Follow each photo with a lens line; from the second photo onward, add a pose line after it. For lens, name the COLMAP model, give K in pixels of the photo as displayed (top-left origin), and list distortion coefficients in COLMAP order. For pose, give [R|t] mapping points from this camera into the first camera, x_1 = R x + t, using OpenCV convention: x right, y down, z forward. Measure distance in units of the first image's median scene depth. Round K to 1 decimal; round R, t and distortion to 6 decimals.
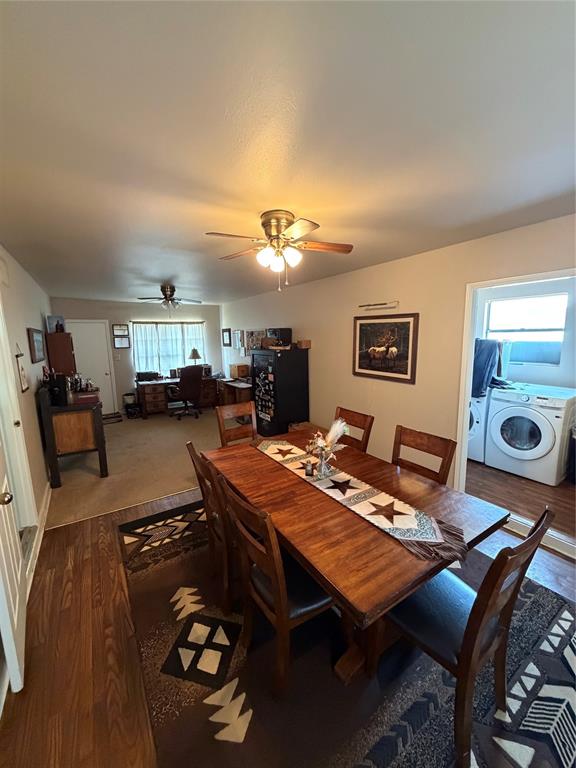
lens RADIAL K [[306.7, 0, 287.9], [0, 306.7, 382.3], [0, 0, 1]] dist [-0.003215, -0.000158]
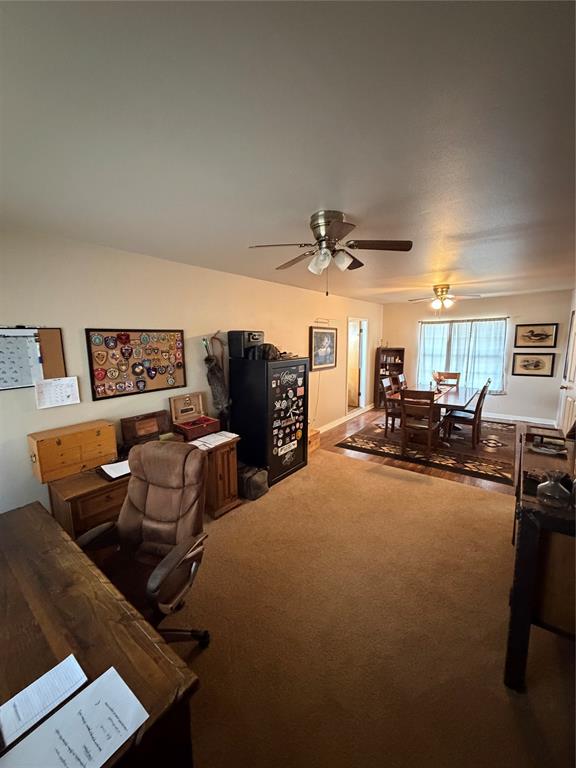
lens RADIAL K [[306.7, 0, 287.4], [0, 306.7, 384.3], [0, 0, 1]] dist [-0.003215, -0.000158]
pose [[-0.341193, -0.118769, 0.932460, -1.323296], [0.161923, 0.969731, 0.182764, -0.310605], [-0.925942, 0.213344, -0.311634, 2.100268]]
